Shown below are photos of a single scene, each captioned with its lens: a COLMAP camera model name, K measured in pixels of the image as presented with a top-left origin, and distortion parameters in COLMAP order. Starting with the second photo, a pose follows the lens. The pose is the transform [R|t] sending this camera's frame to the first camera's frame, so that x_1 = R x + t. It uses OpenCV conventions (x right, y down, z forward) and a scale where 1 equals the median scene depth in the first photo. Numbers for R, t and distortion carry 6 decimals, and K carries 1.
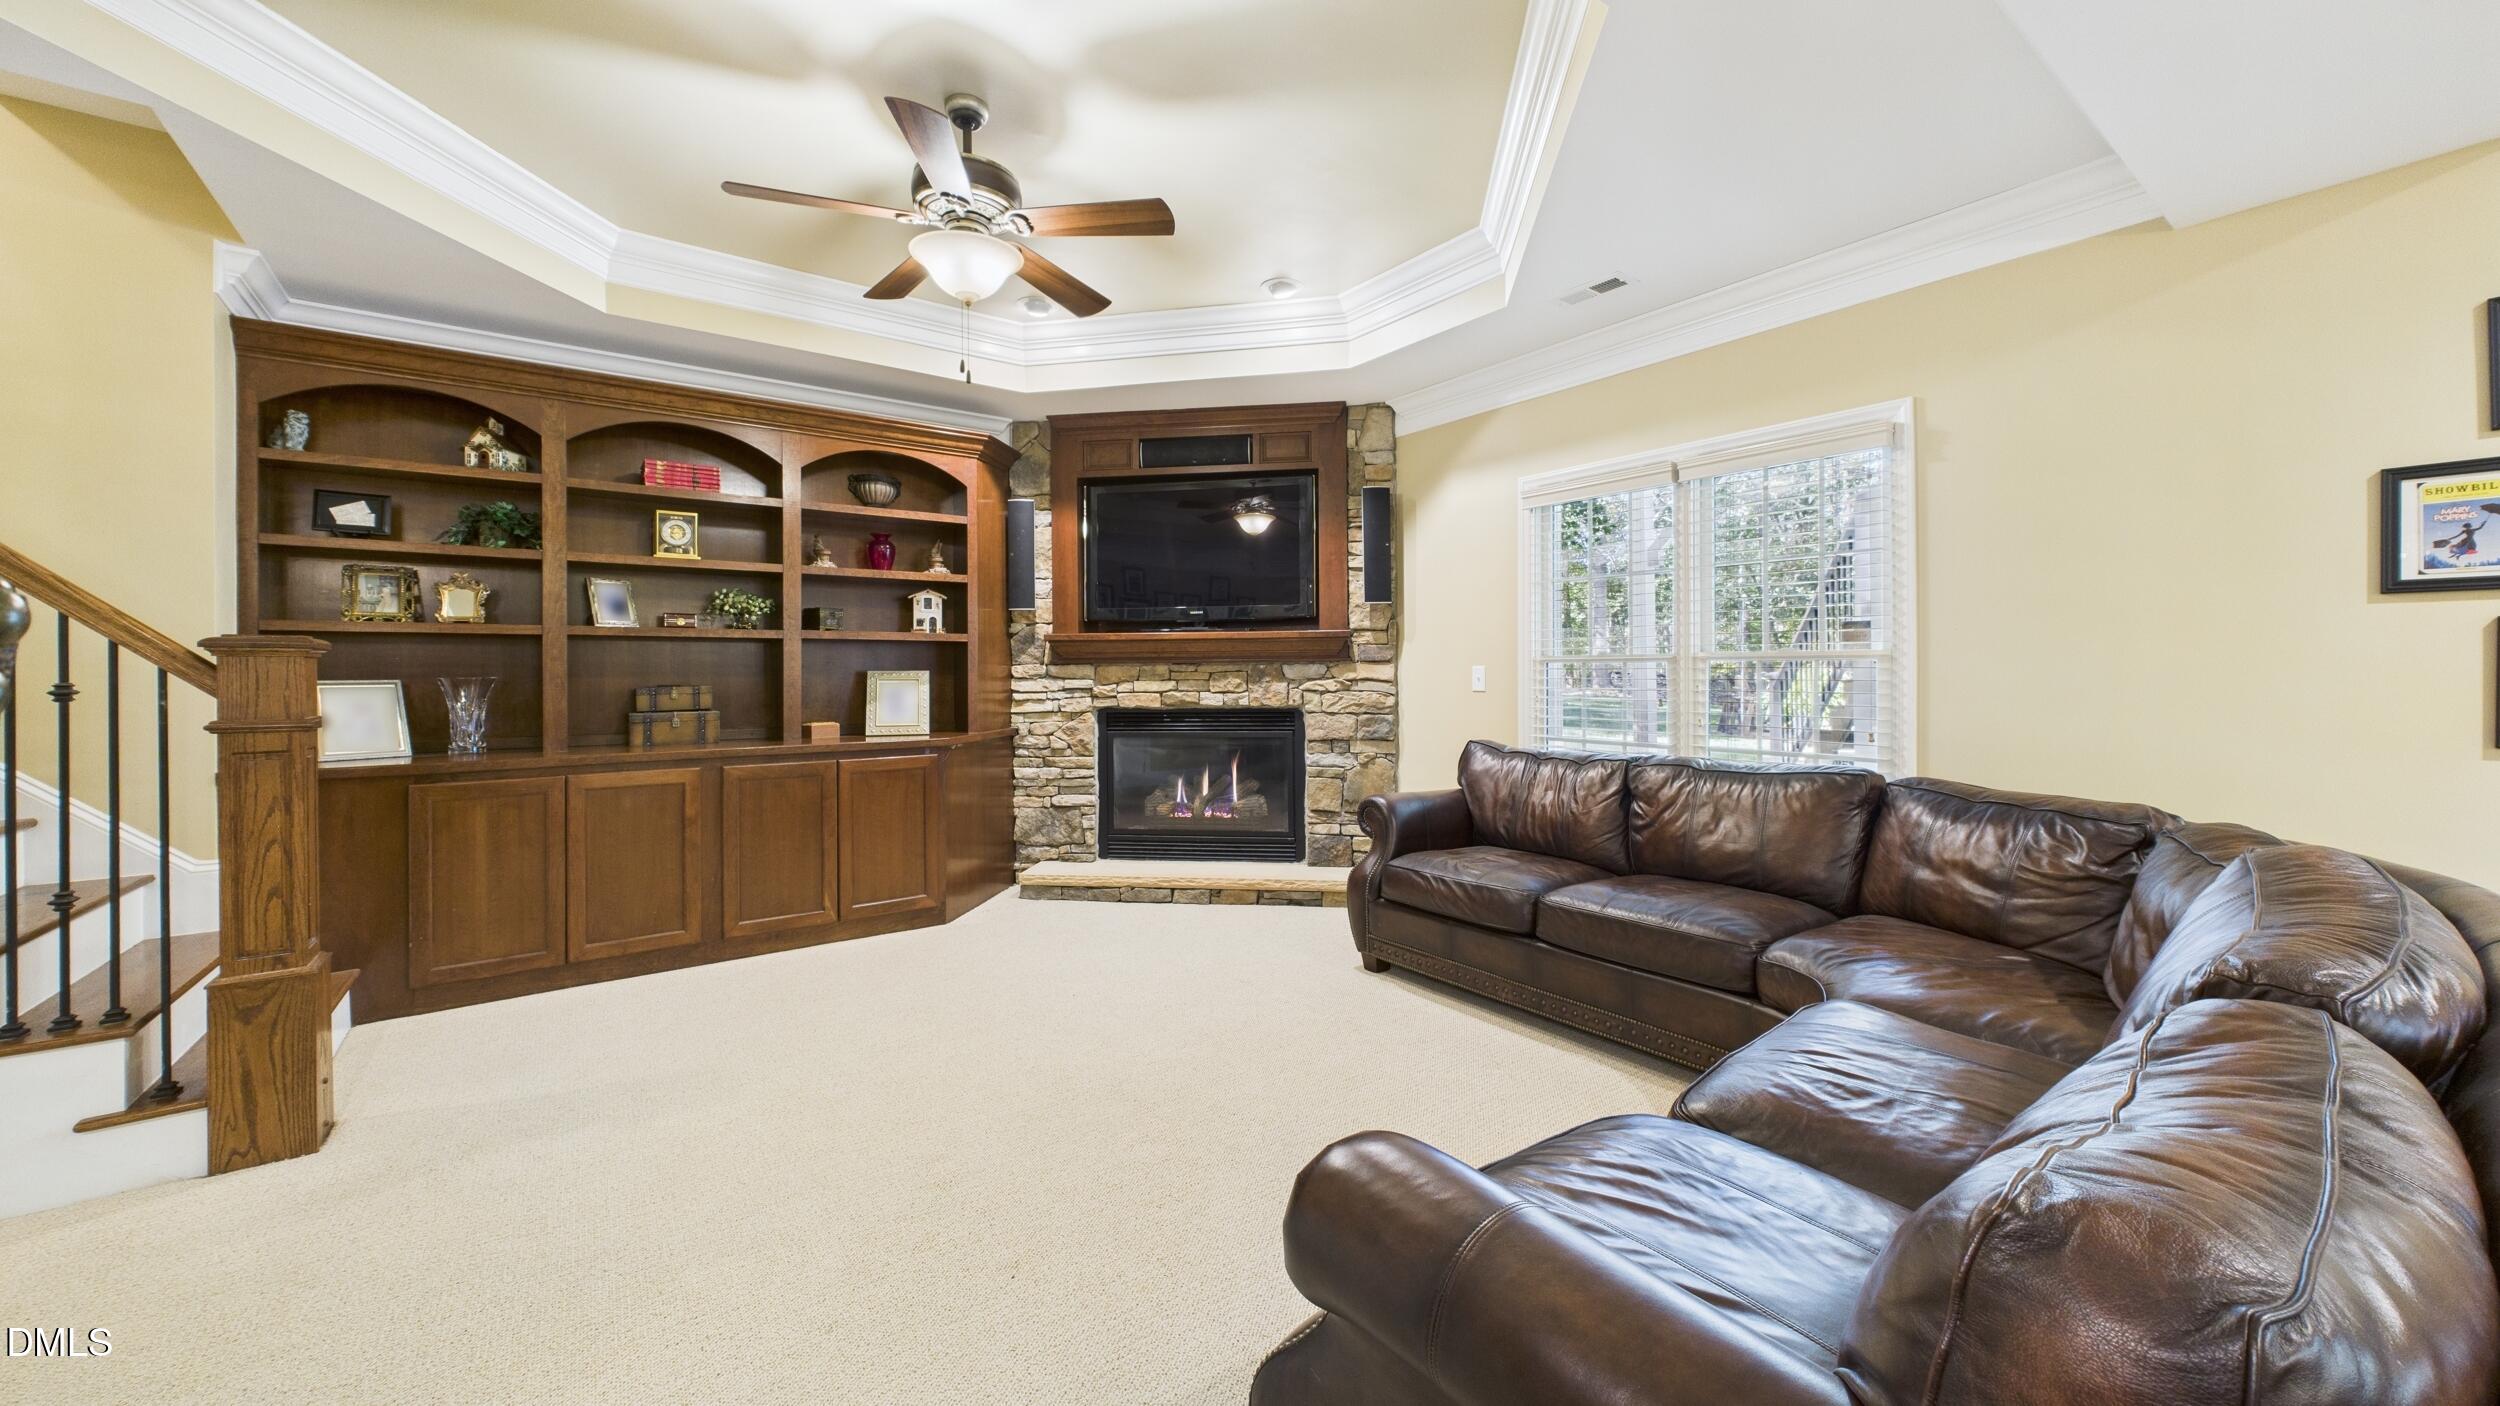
lens RADIAL K [[926.0, 0, 1247.2], [0, 926.0, 676.1], [0, 0, 1]] dist [0.001002, -0.000248]
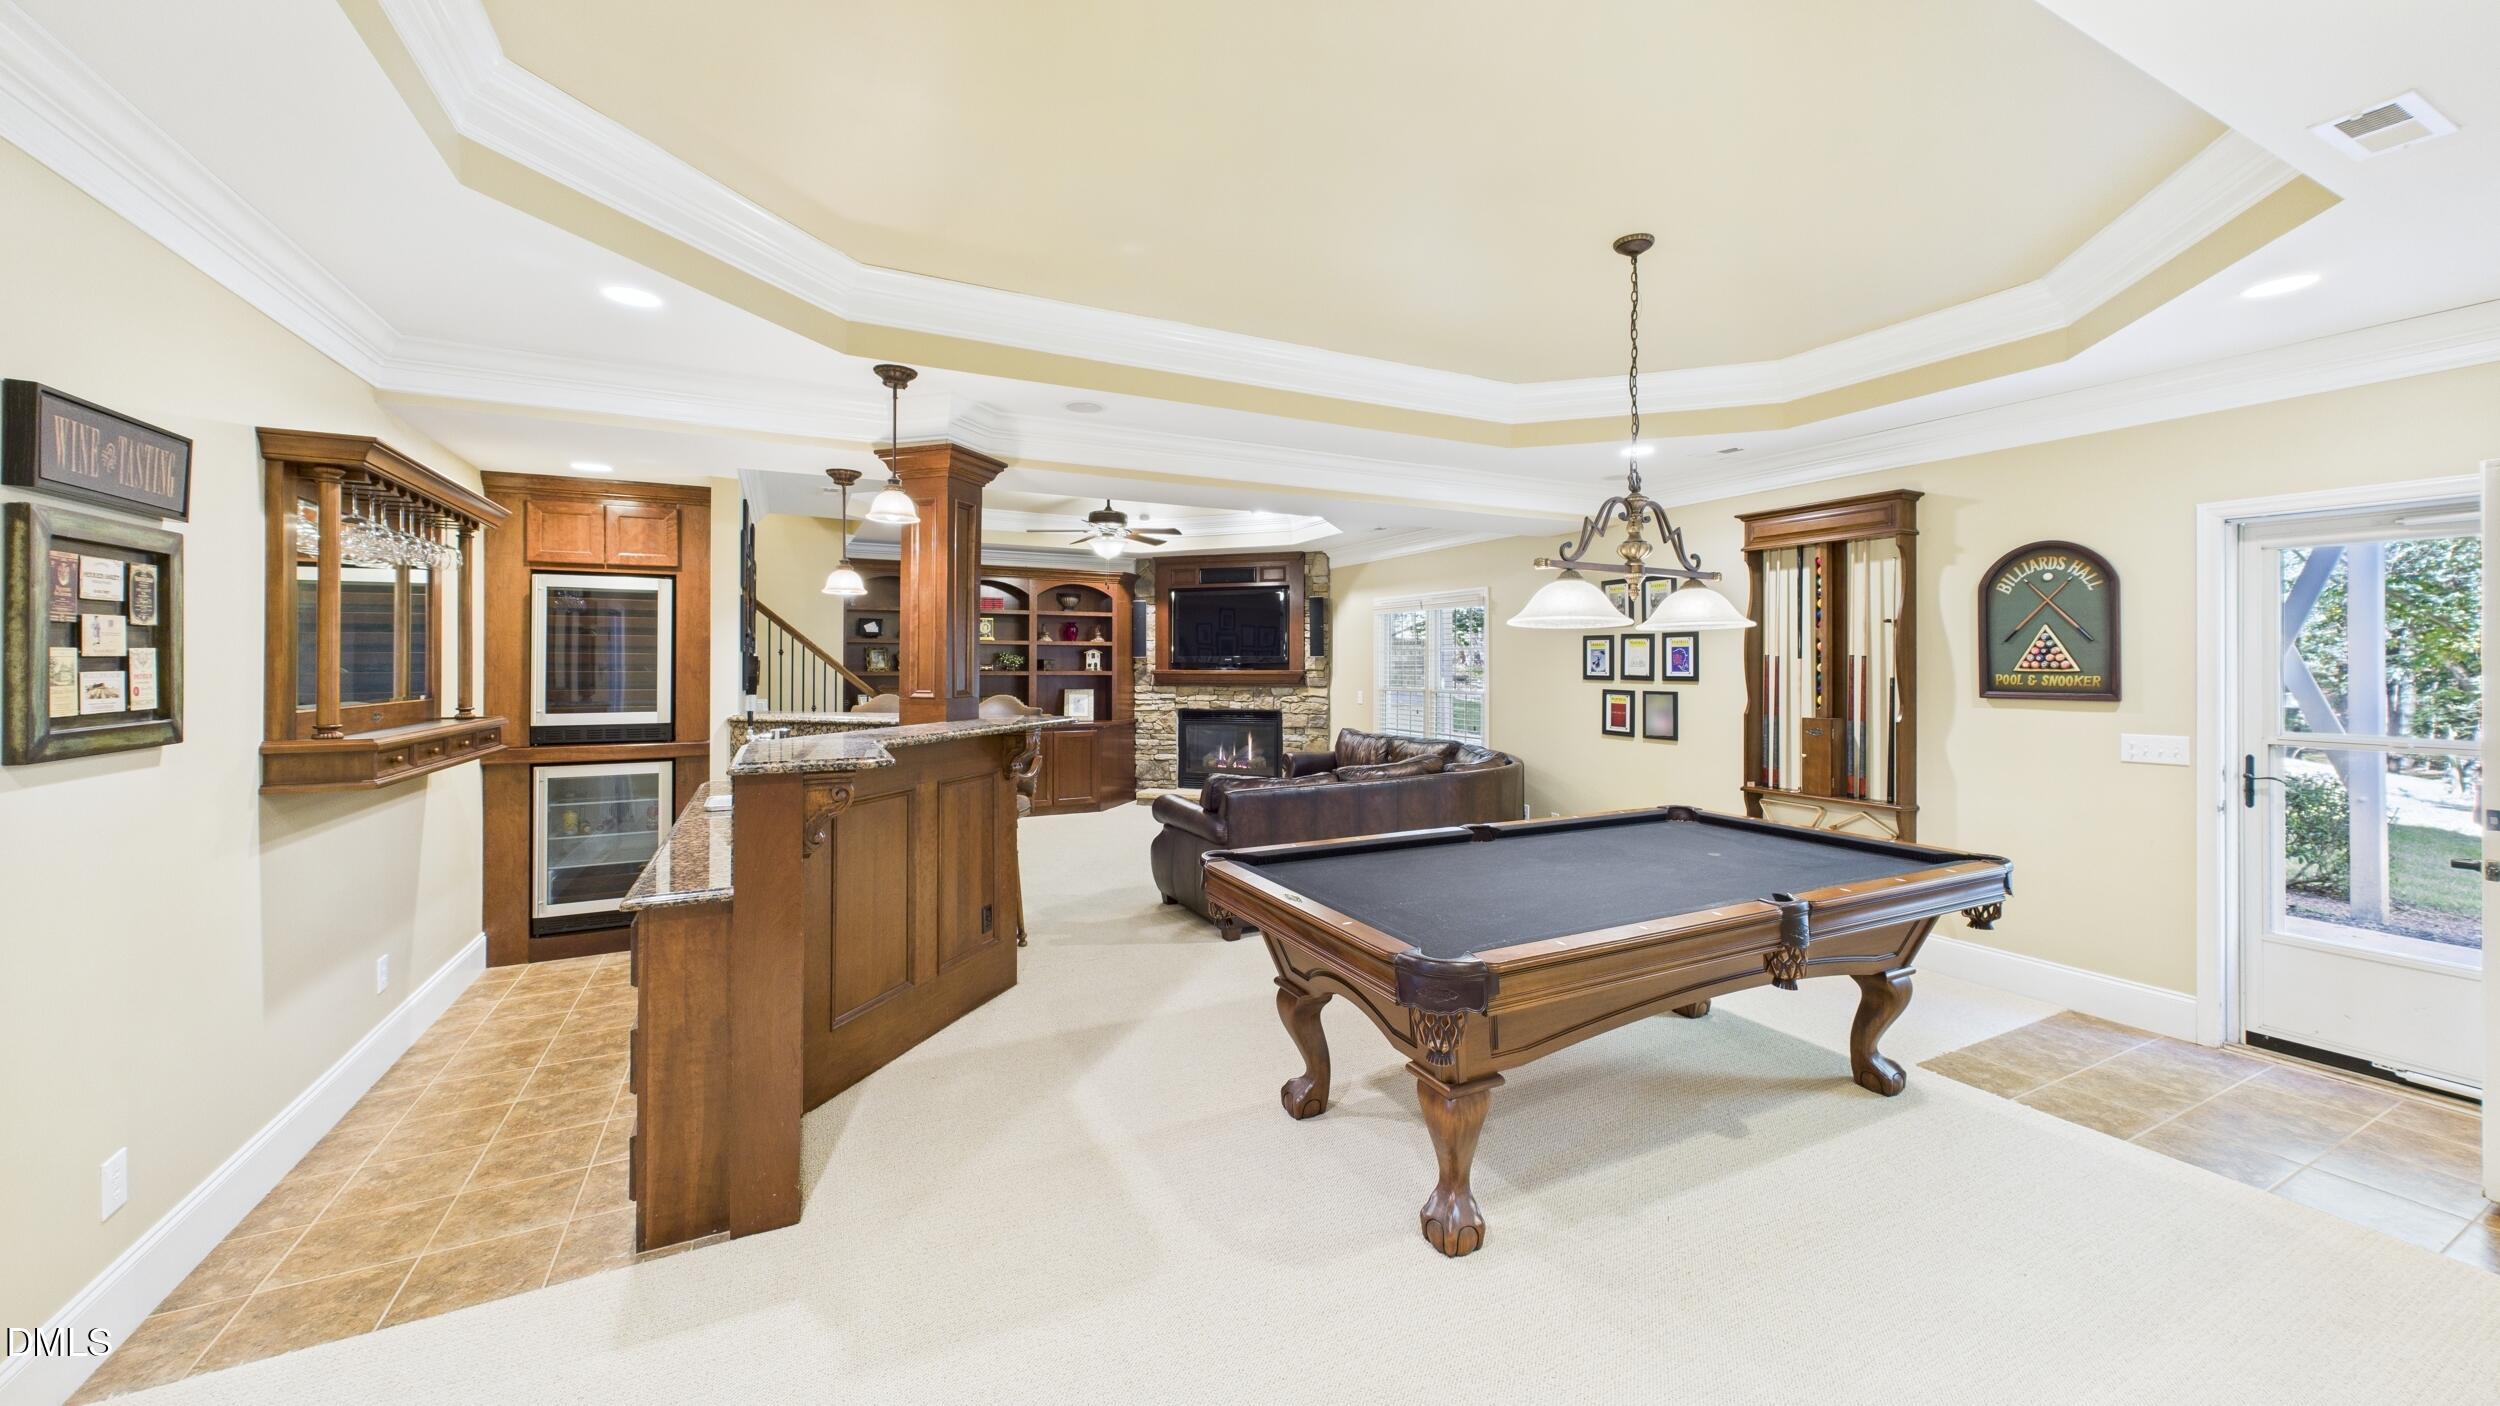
lens RADIAL K [[926.0, 0, 1253.2], [0, 926.0, 660.8], [0, 0, 1]] dist [0.001002, -0.000248]
pose [[0.986947, 0.006607, -0.160908, 0.313409], [-0.008218, 0.999923, -0.009352, -0.050382], [0.160834, 0.010552, 0.986925, -0.904017]]
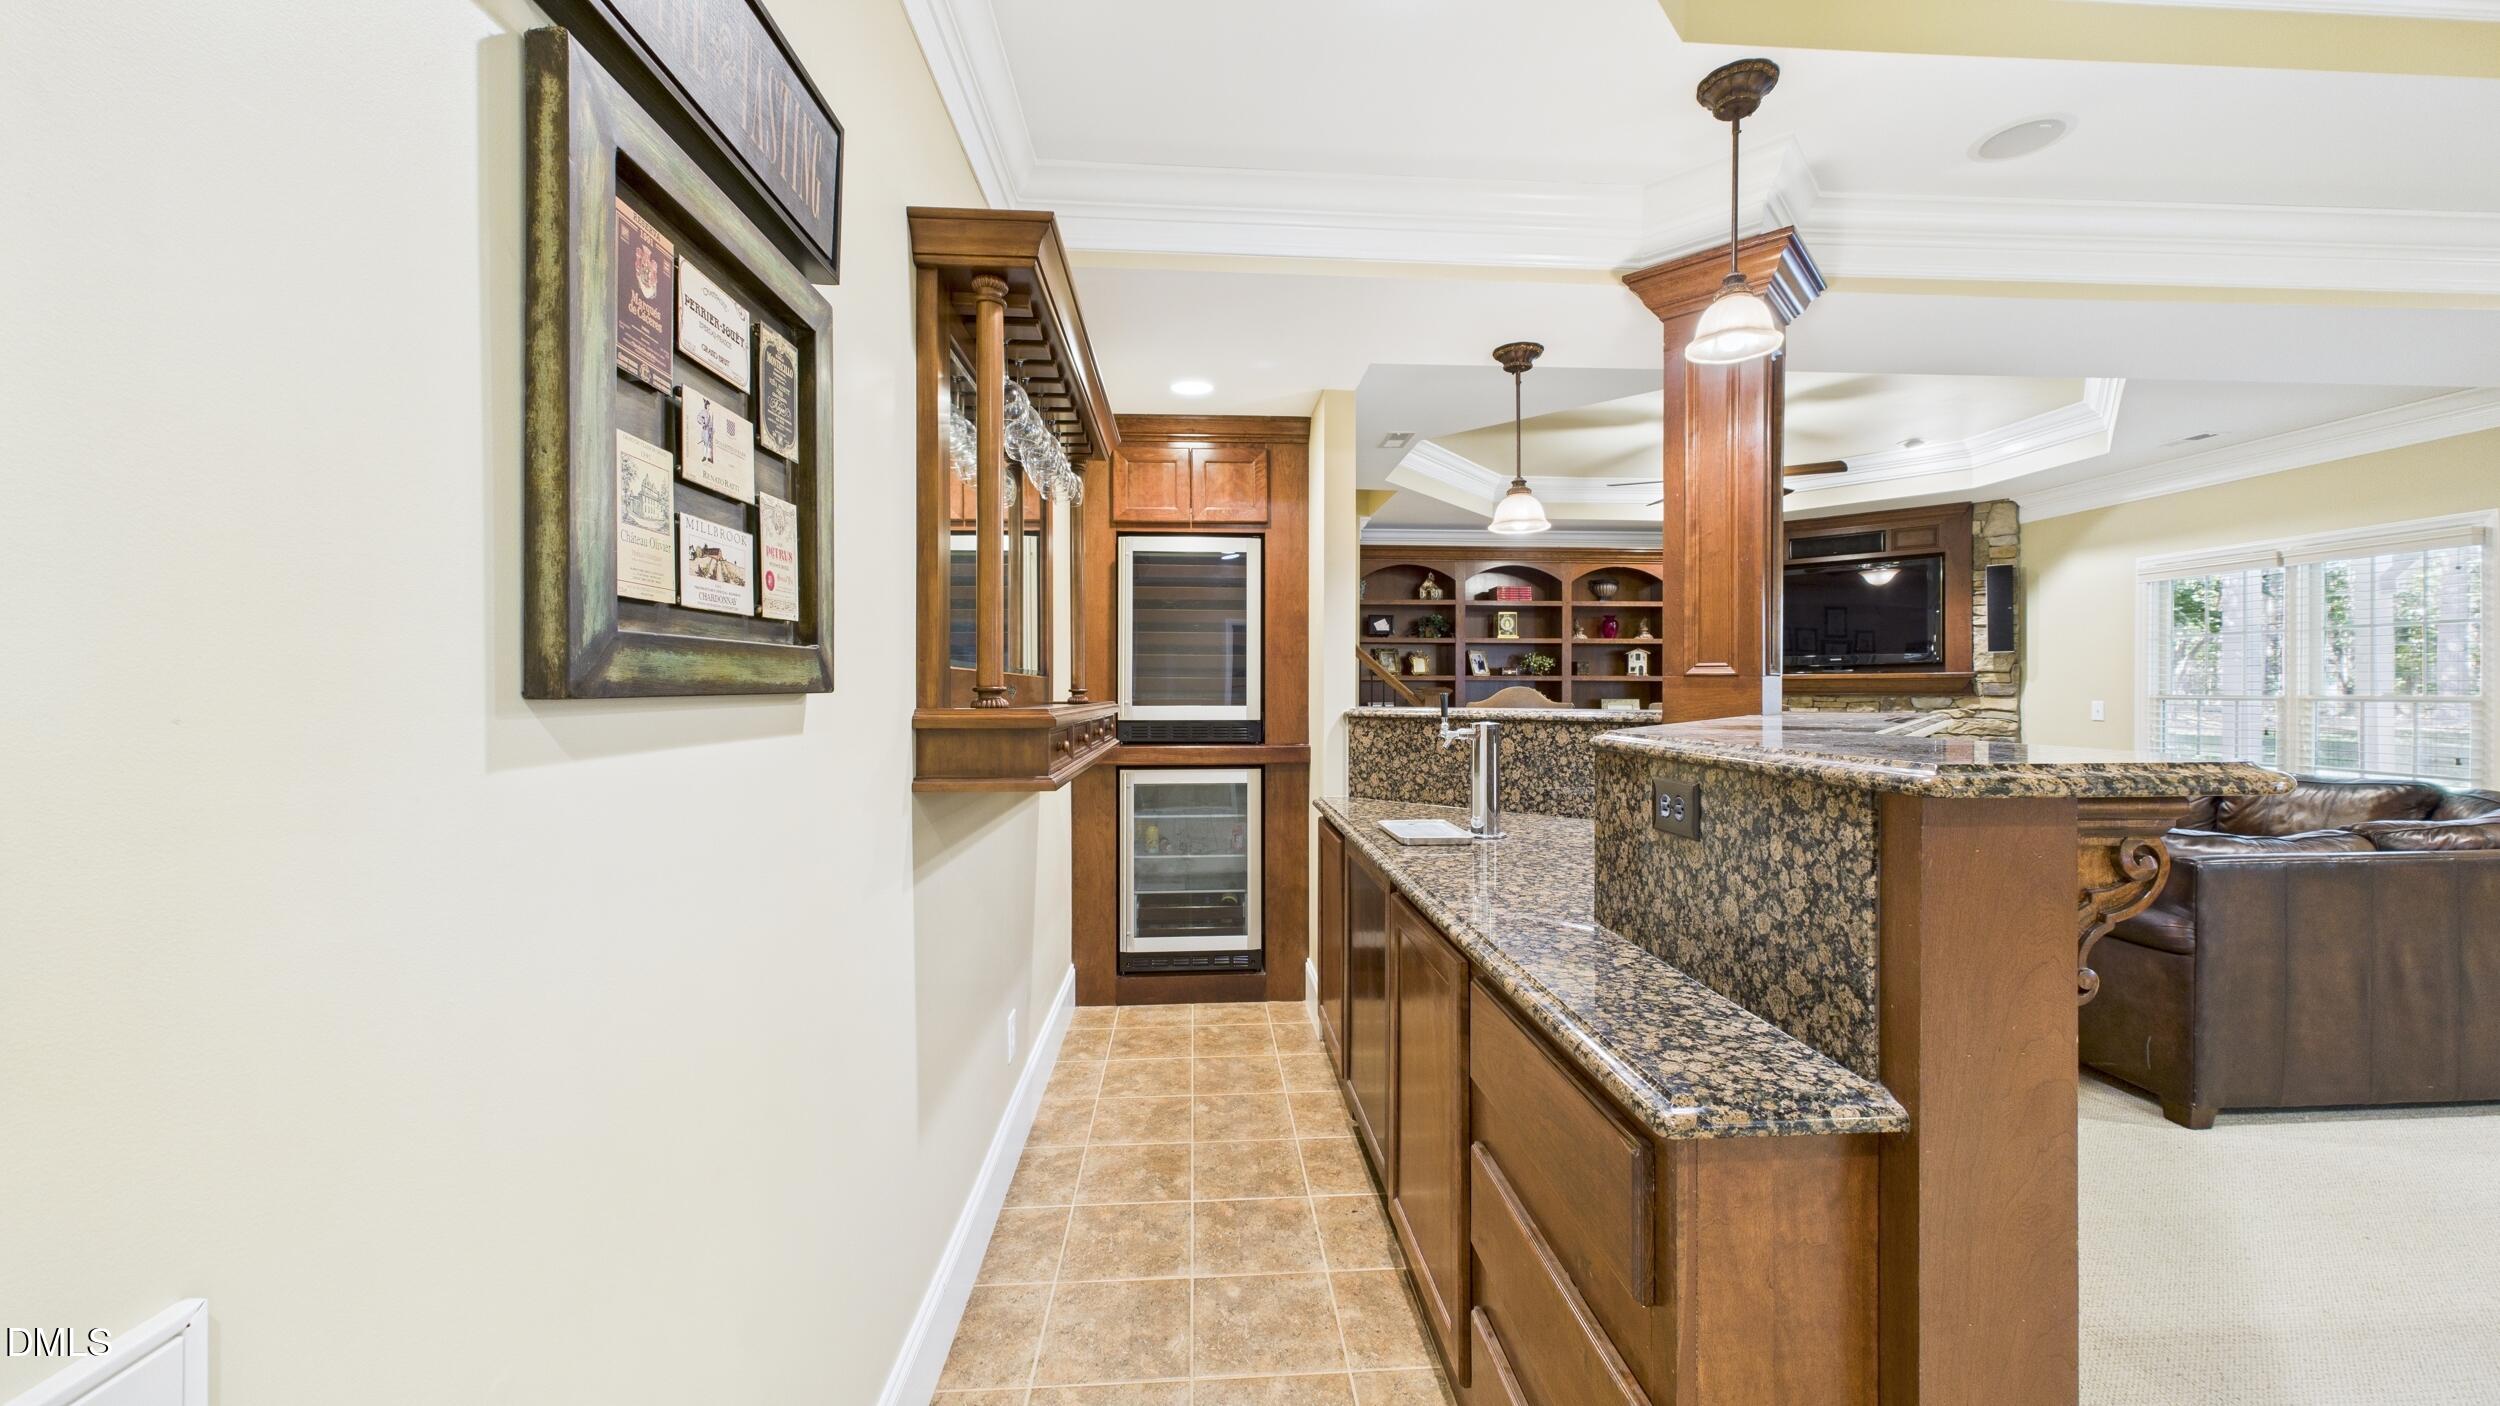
lens RADIAL K [[926.0, 0, 1237.7], [0, 926.0, 690.5], [0, 0, 1]] dist [0.001002, -0.000248]
pose [[0.835168, 0.006295, -0.549959, -0.040312], [-0.008513, 0.999963, -0.001481, -0.012486], [0.549929, 0.005918, 0.835190, -0.692996]]
